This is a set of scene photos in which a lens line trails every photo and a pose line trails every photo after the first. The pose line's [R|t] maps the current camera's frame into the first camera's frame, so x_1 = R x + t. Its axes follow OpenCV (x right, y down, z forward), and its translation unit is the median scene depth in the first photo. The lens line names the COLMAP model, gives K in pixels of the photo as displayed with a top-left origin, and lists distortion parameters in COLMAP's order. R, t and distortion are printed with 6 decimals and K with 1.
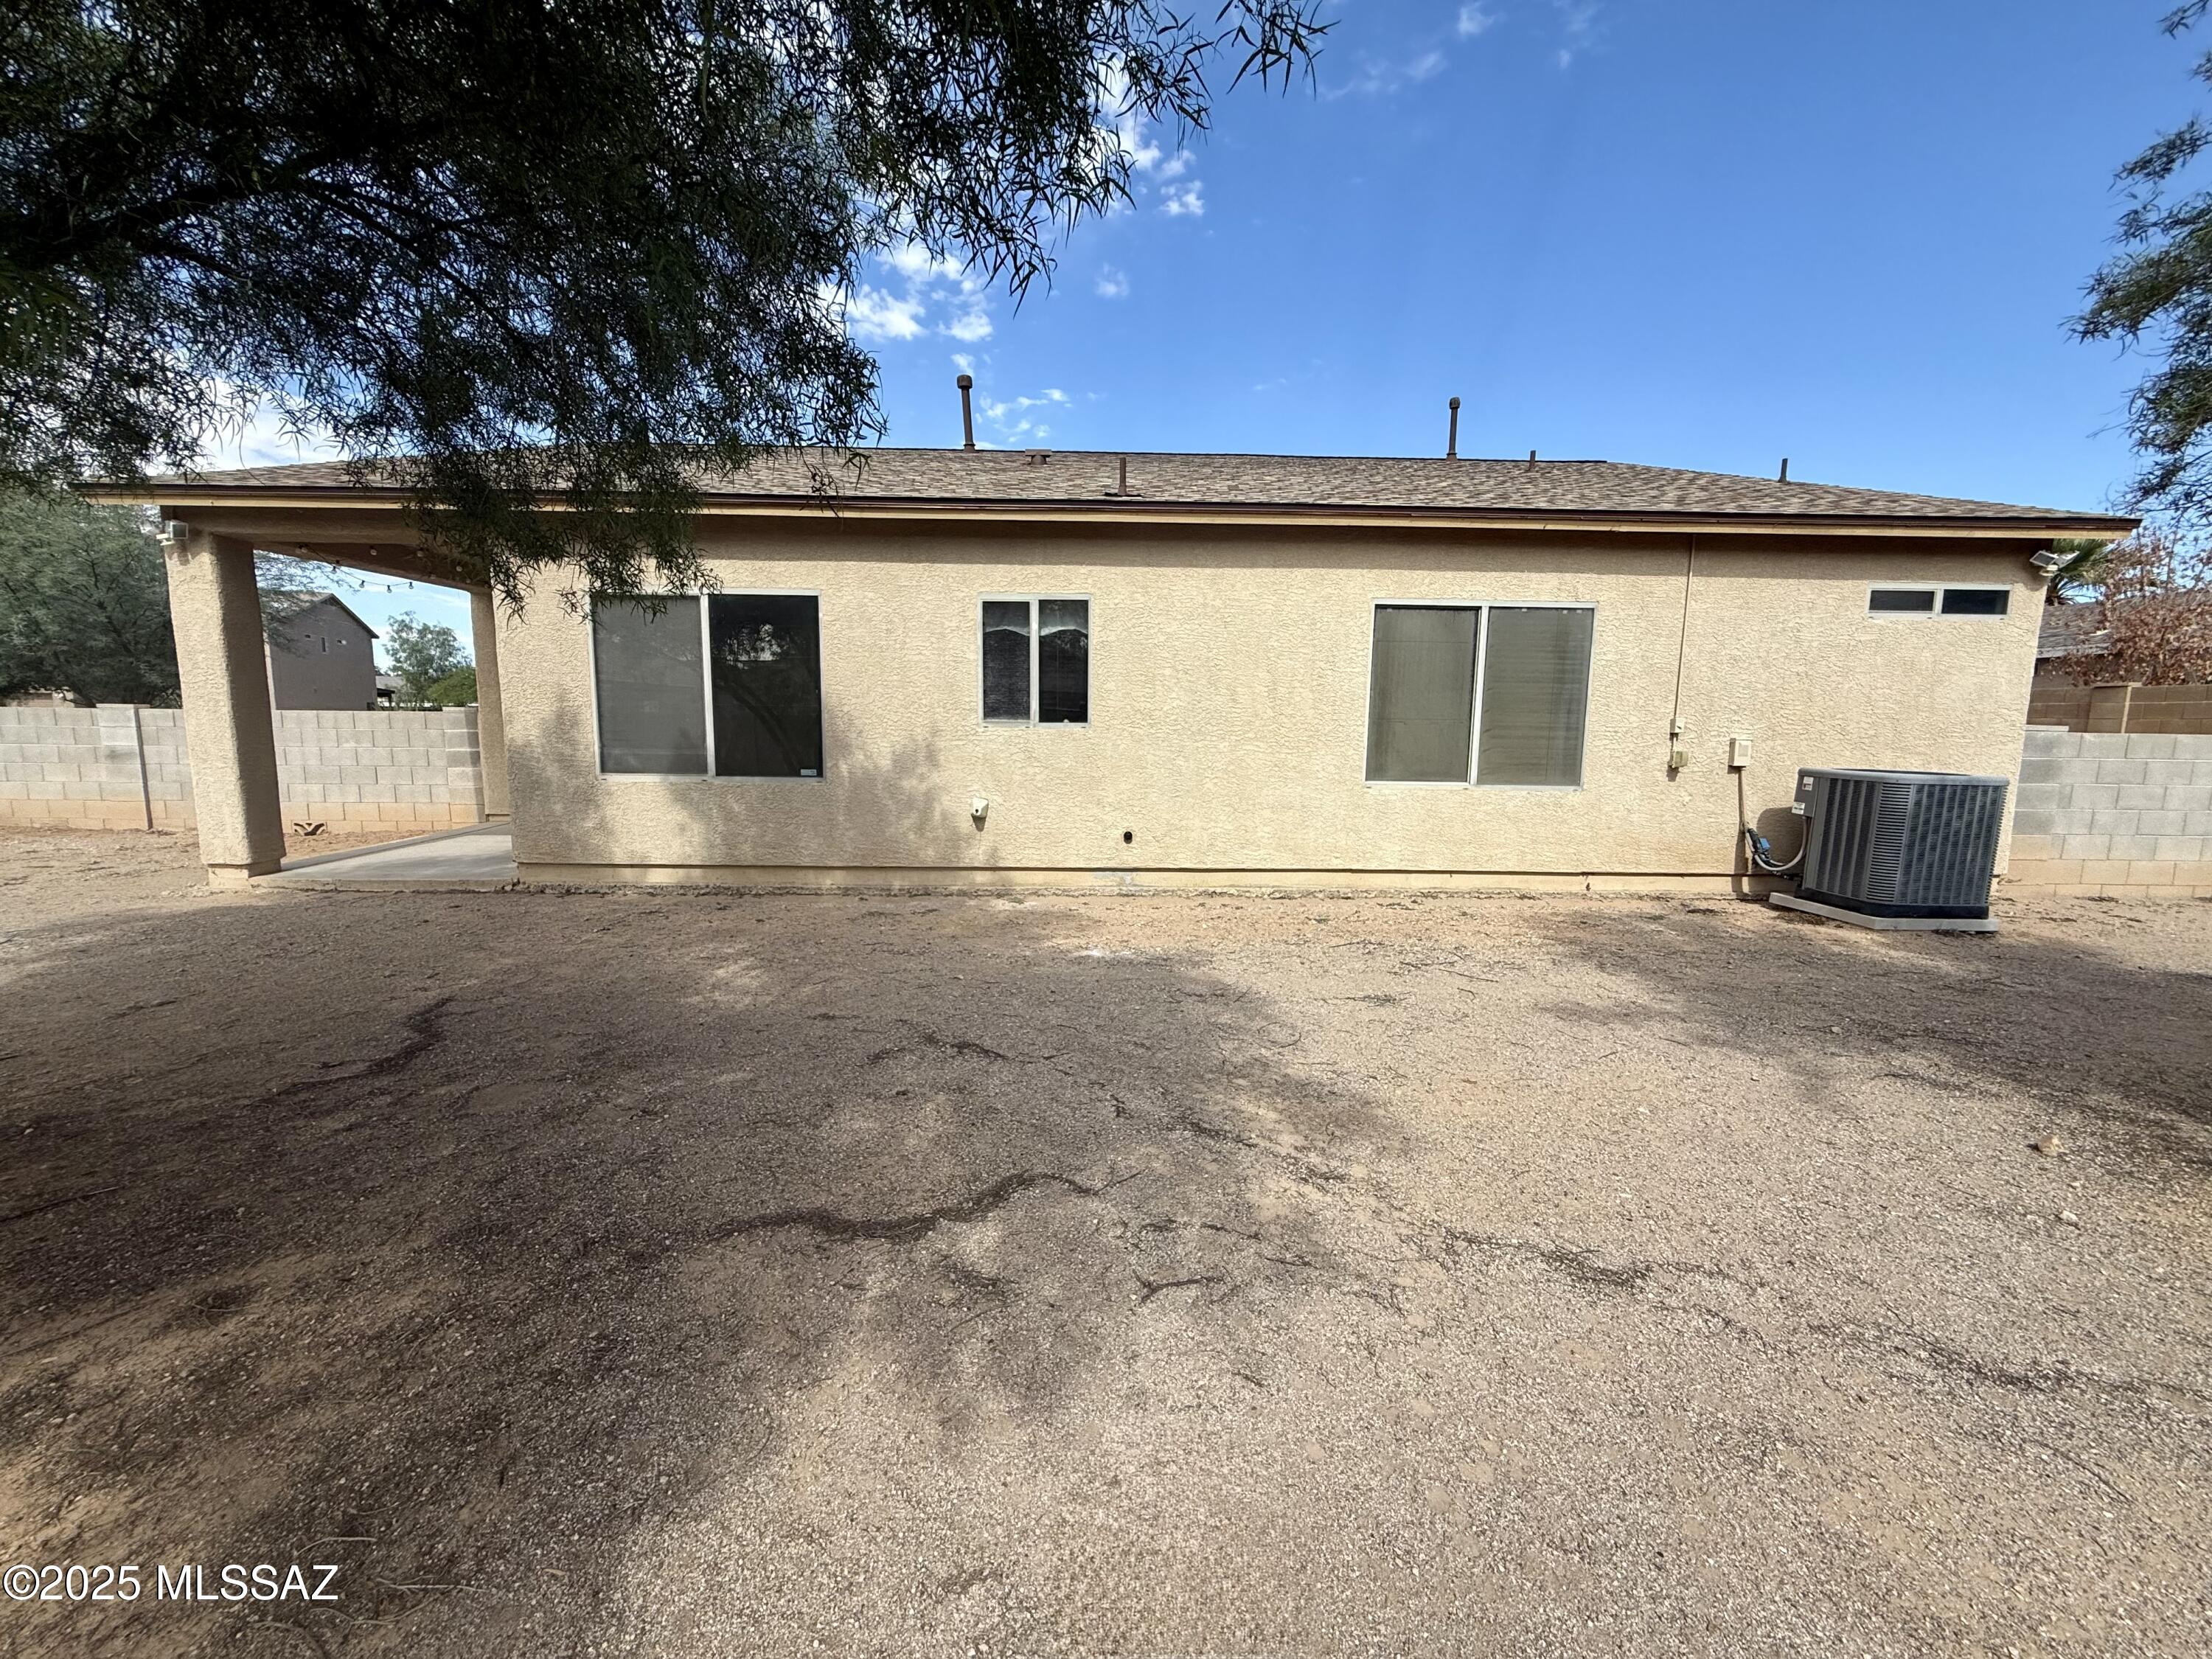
lens RADIAL K [[857.3, 0, 1106.0], [0, 857.3, 829.5], [0, 0, 1]] dist [0.009660, -0.003926]
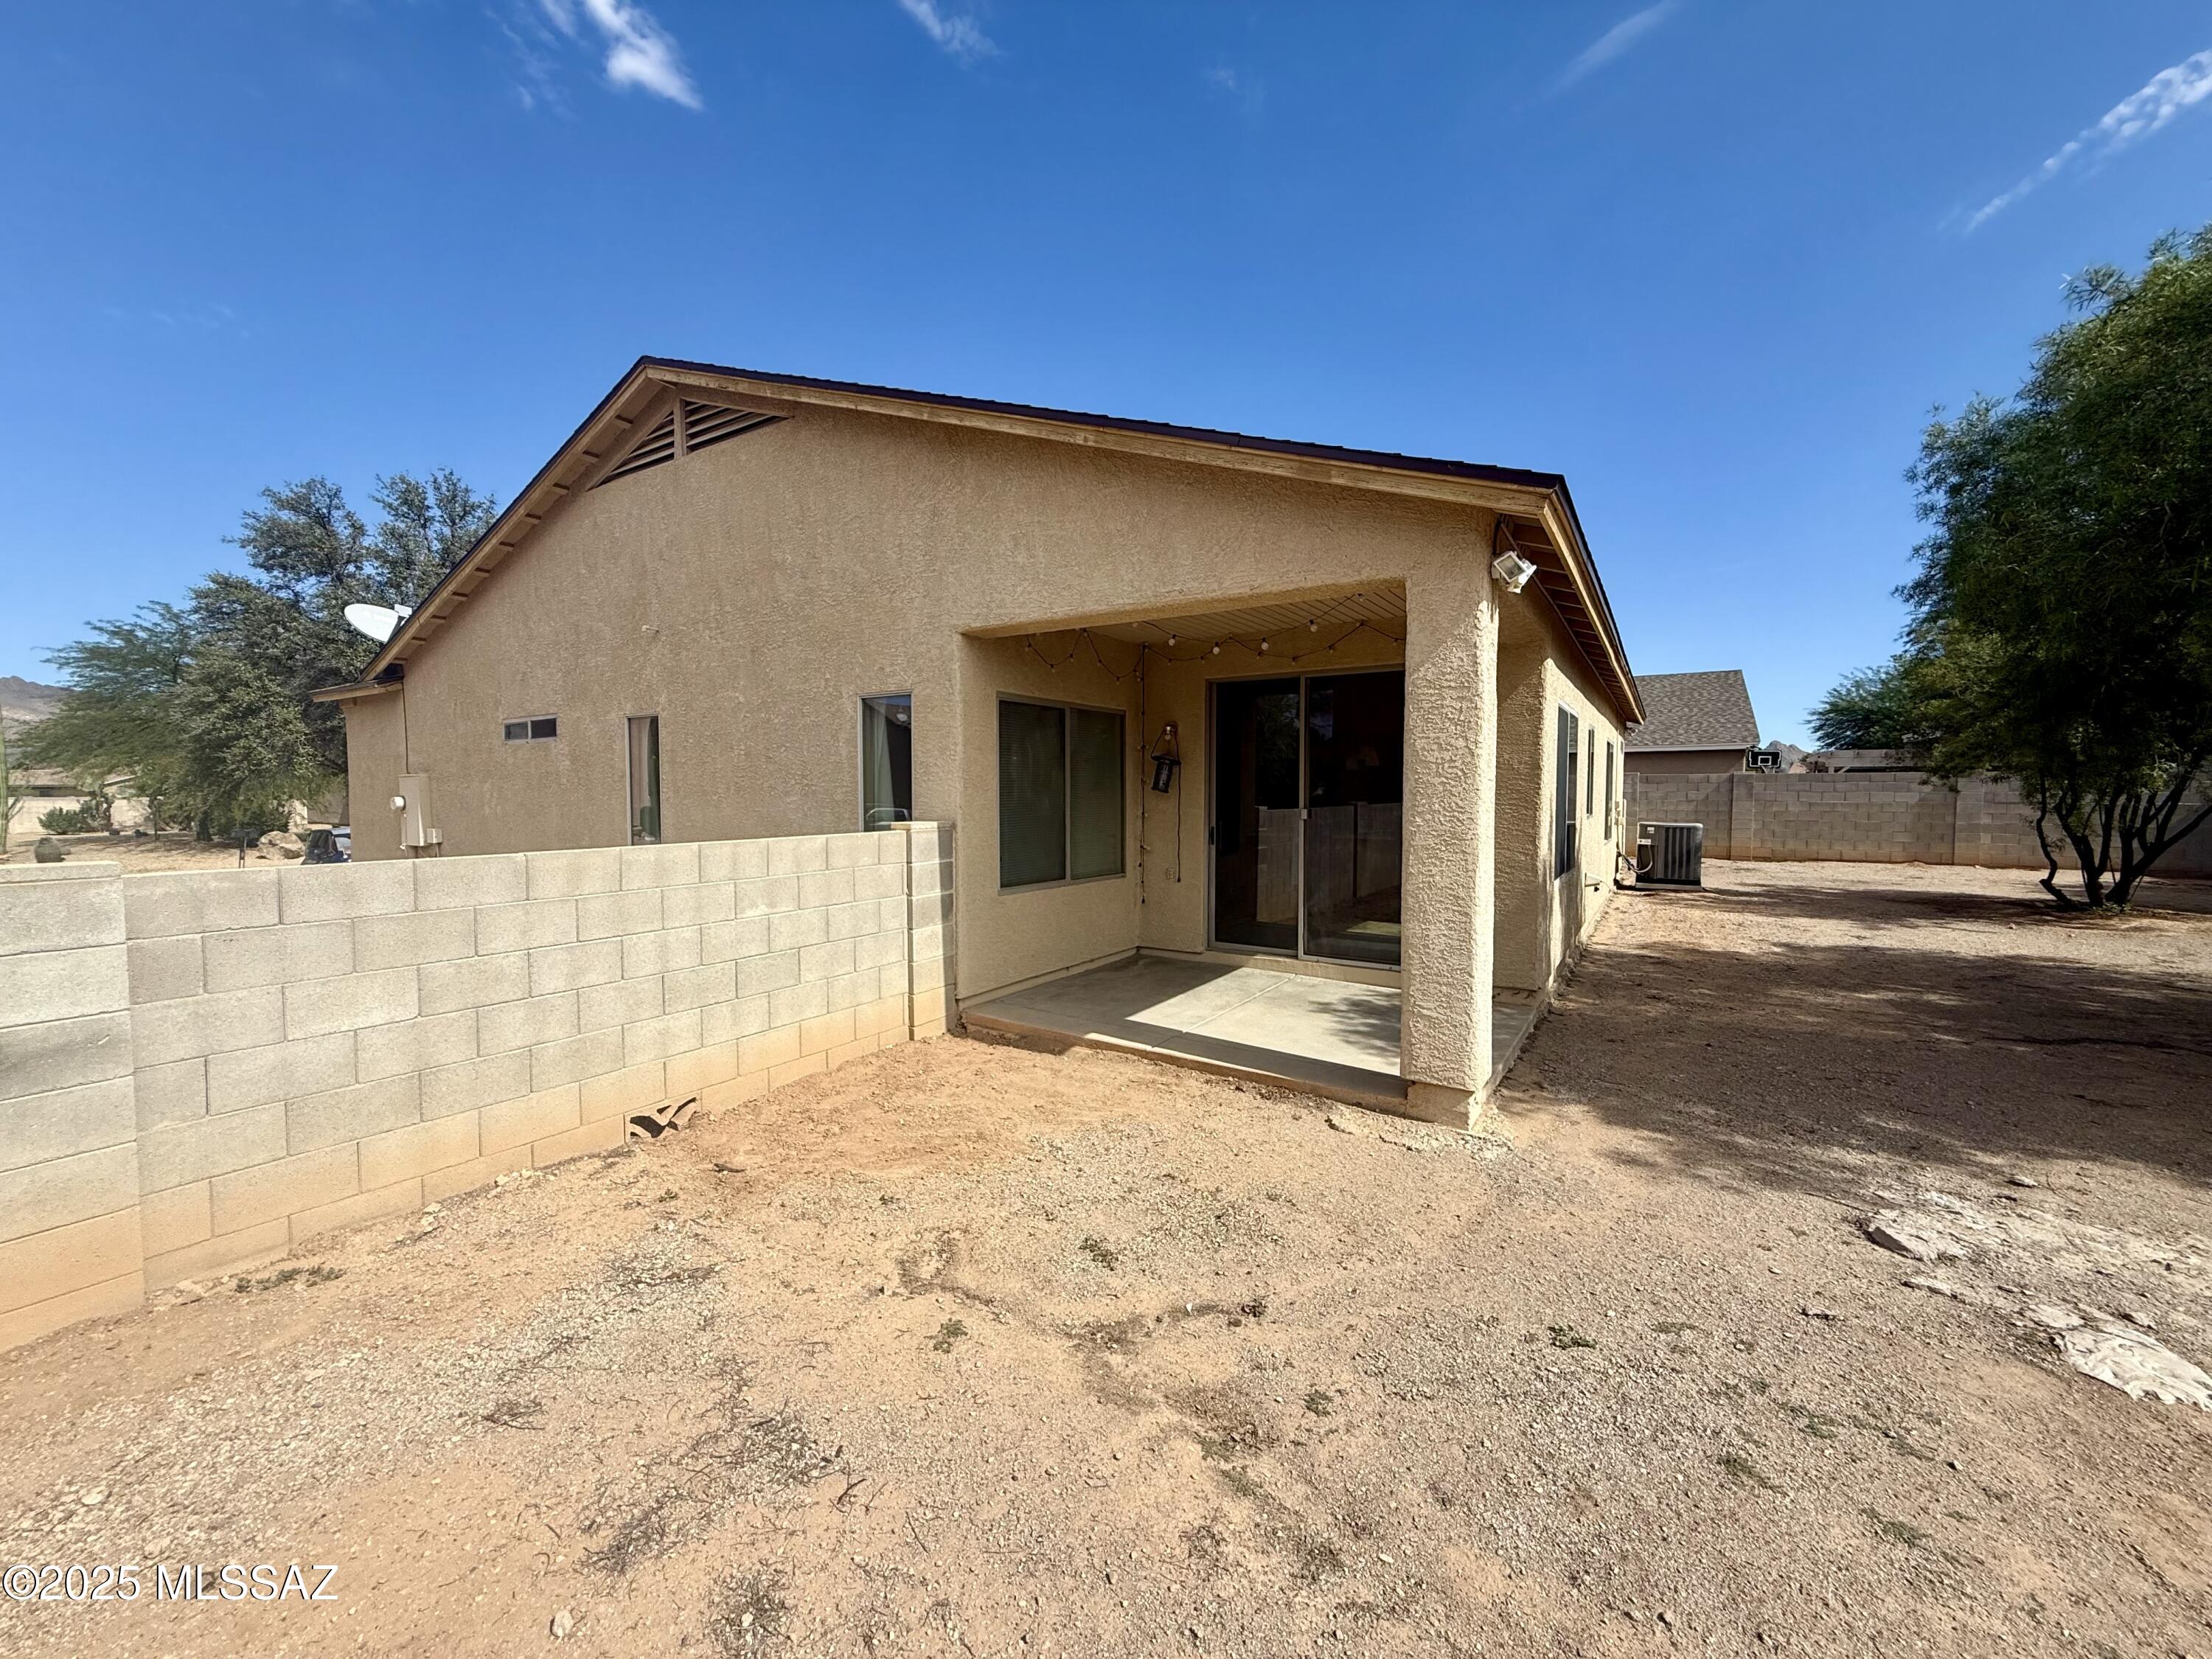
lens RADIAL K [[857.3, 0, 1106.0], [0, 857.3, 829.5], [0, 0, 1]] dist [0.009660, -0.003926]
pose [[0.573776, -0.048968, 0.817547, -0.539677], [0.116580, 0.992930, -0.022347, -0.051500], [-0.810673, 0.108132, 0.575428, 0.267268]]
